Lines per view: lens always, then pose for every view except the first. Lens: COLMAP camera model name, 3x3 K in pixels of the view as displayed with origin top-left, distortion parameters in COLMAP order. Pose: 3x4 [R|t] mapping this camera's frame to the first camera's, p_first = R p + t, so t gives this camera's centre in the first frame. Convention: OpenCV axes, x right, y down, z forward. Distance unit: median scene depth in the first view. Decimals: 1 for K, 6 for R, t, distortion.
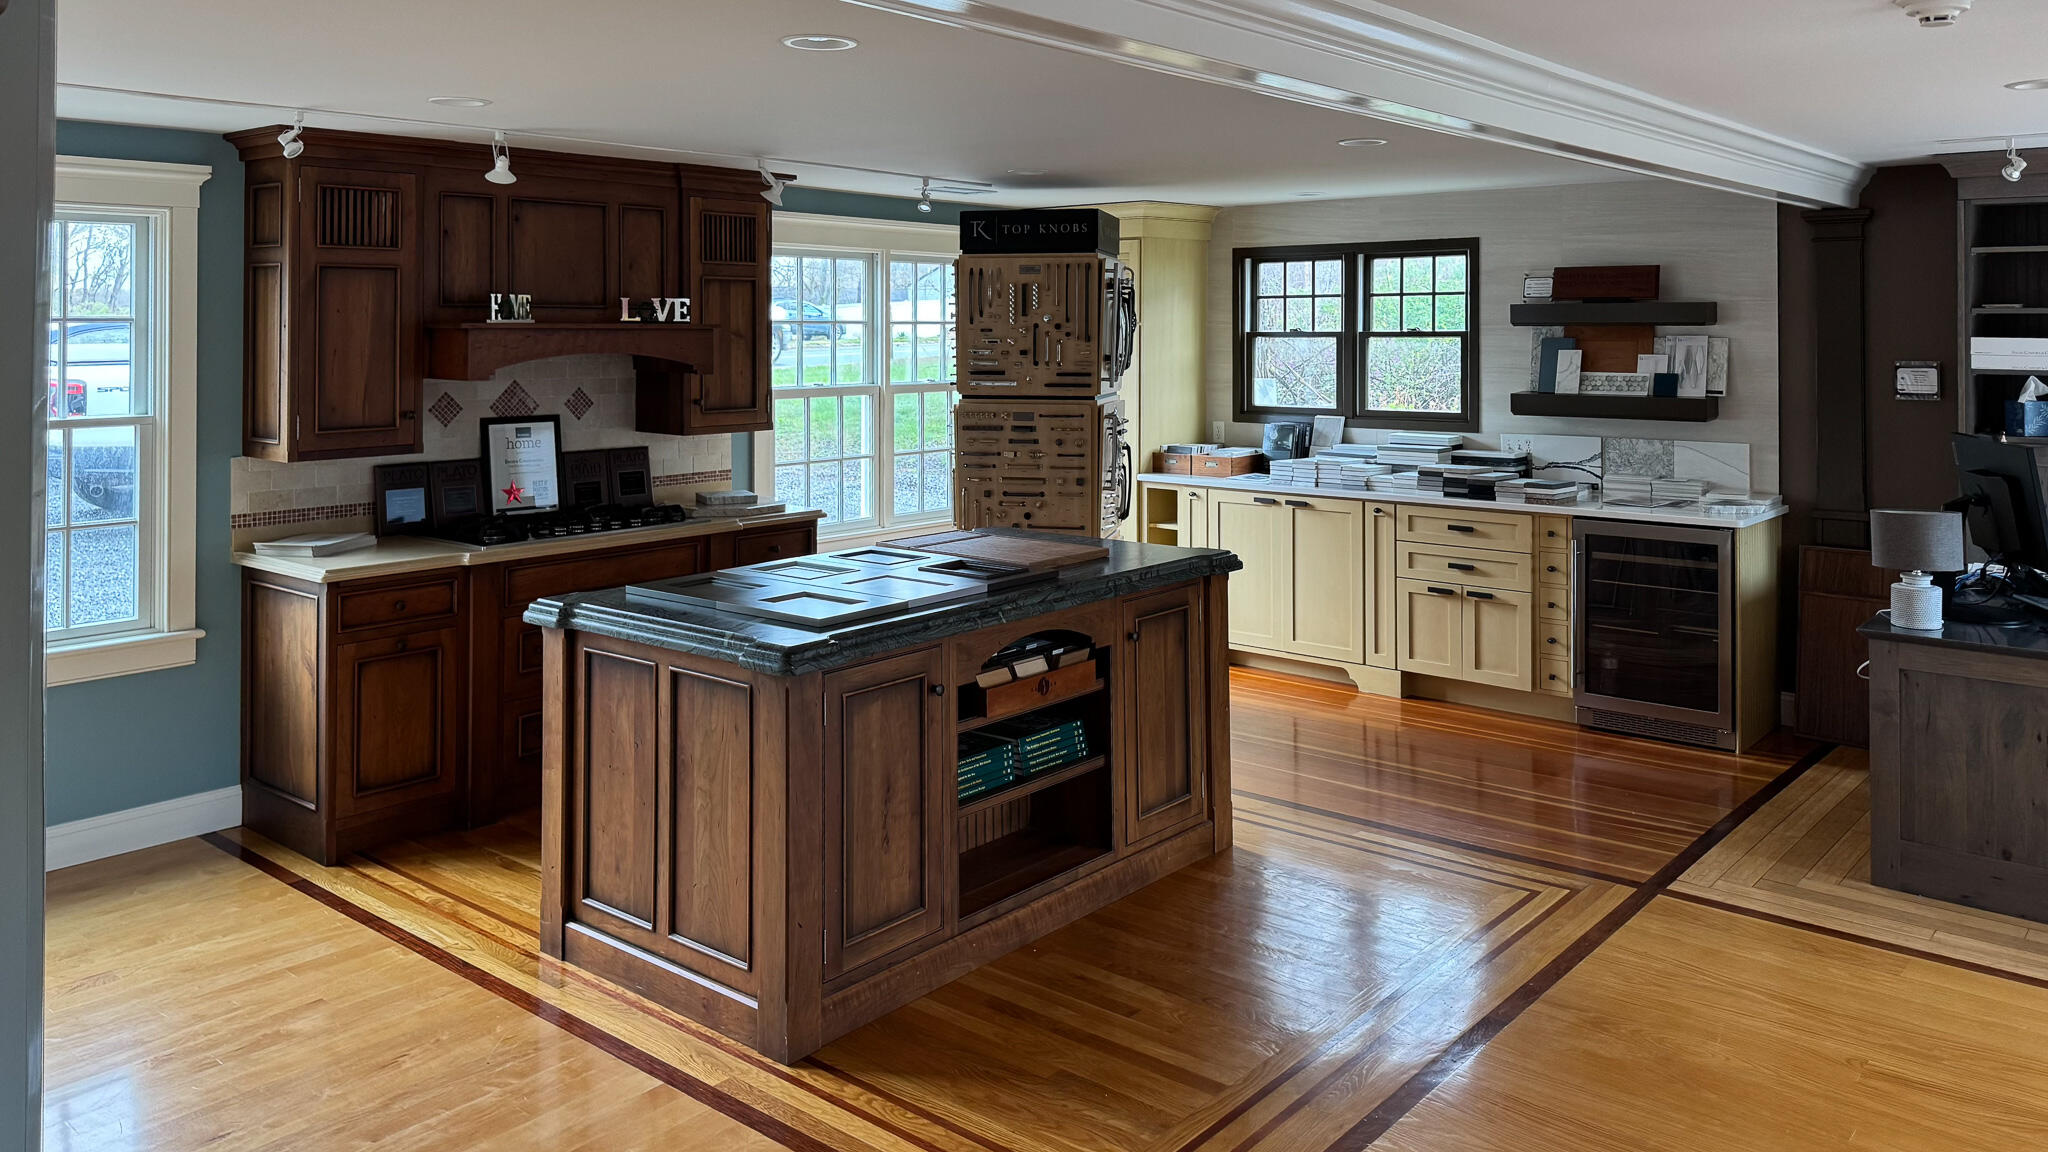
lens RADIAL K [[1462.3, 0, 1025.9], [0, 1462.3, 617.6], [0, 0, 1]] dist [0.005902, -0.000067]
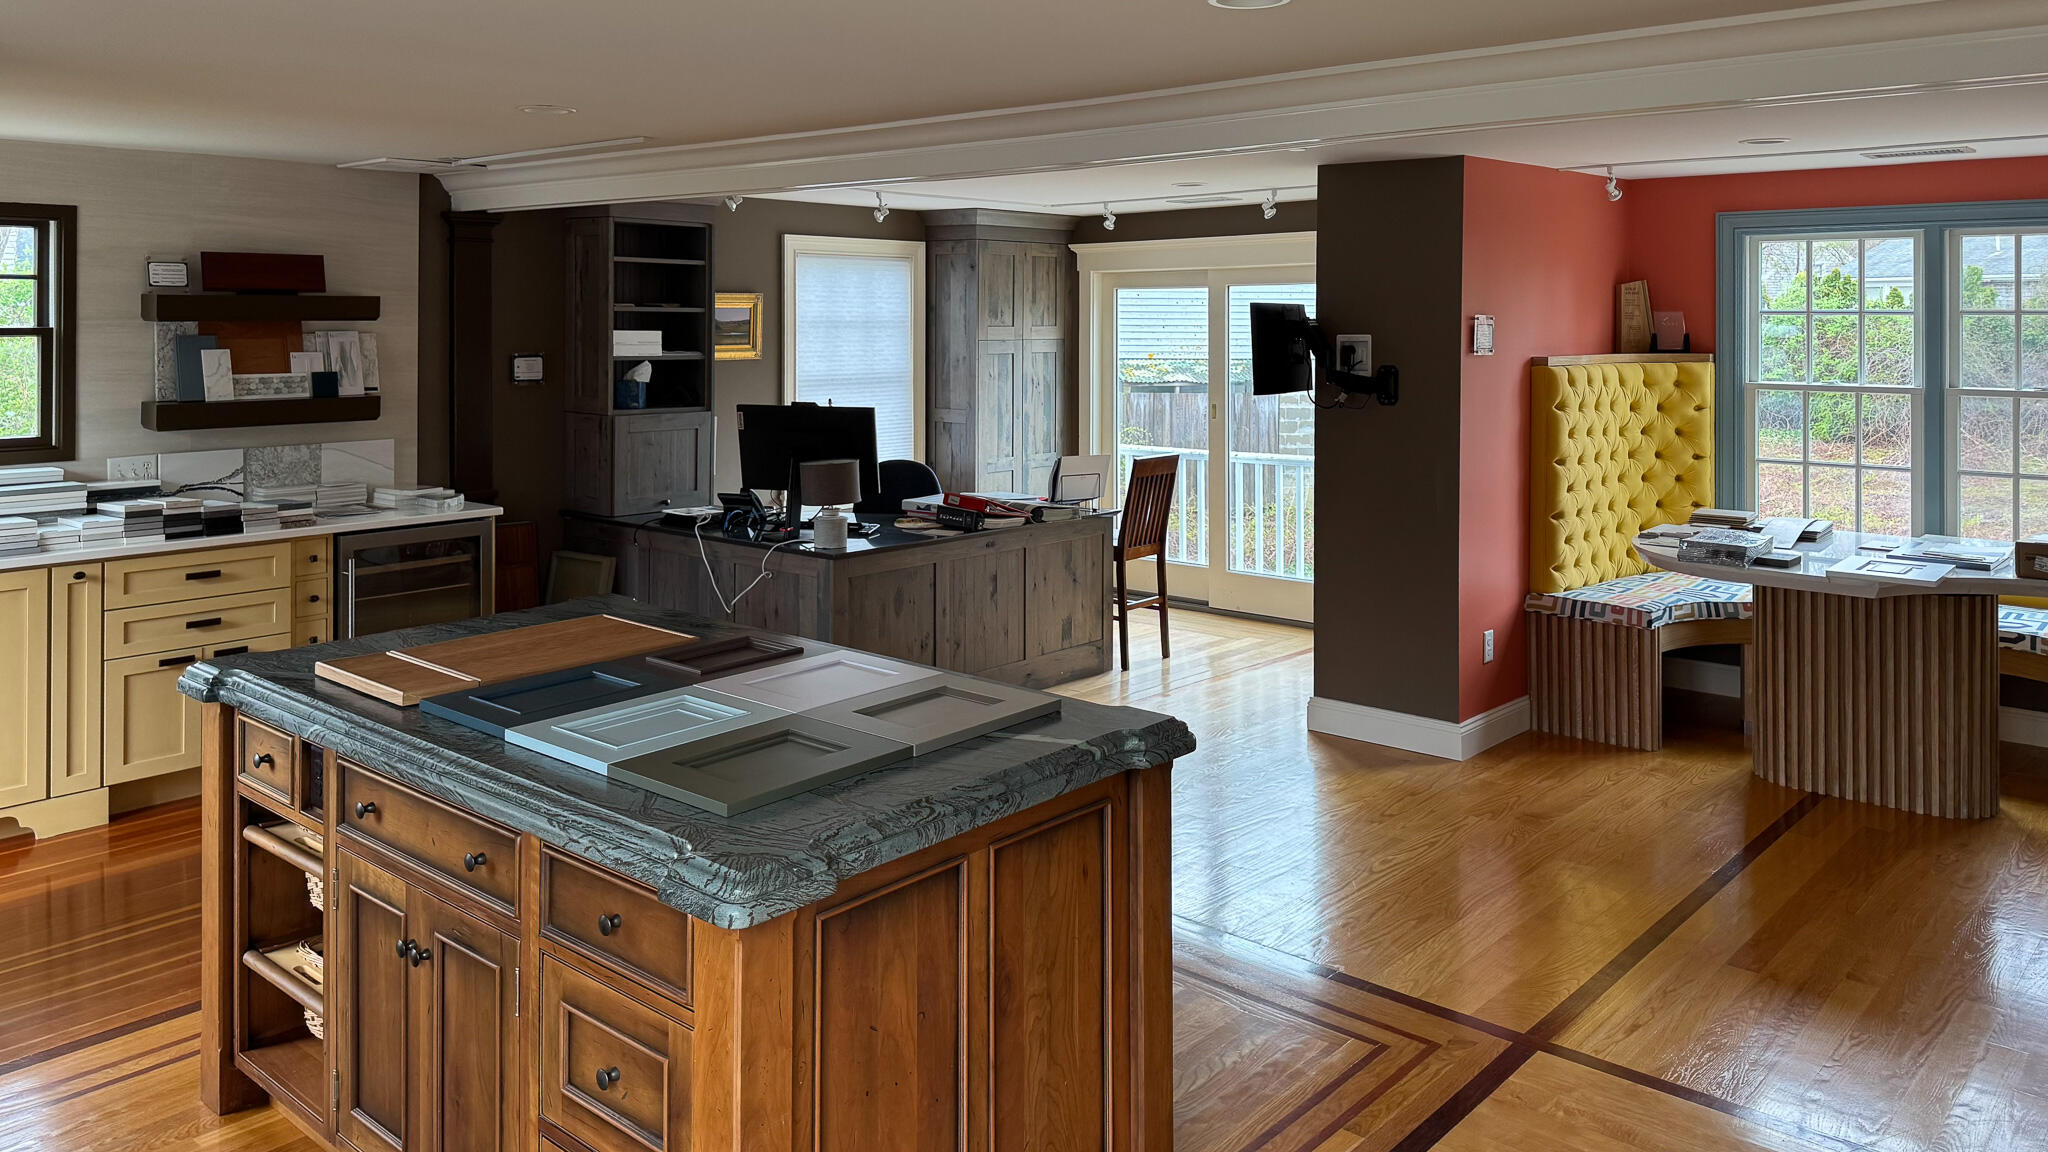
lens RADIAL K [[1490.6, 0, 1024.0], [0, 1490.6, 576.0], [0, 0, 1]] dist [0.000067, 0.001365]
pose [[0.012544, -0.169226, 0.985497, -0.496360], [0.195349, 0.966999, 0.163563, -0.106432], [-0.980654, 0.190464, 0.045188, 0.530629]]
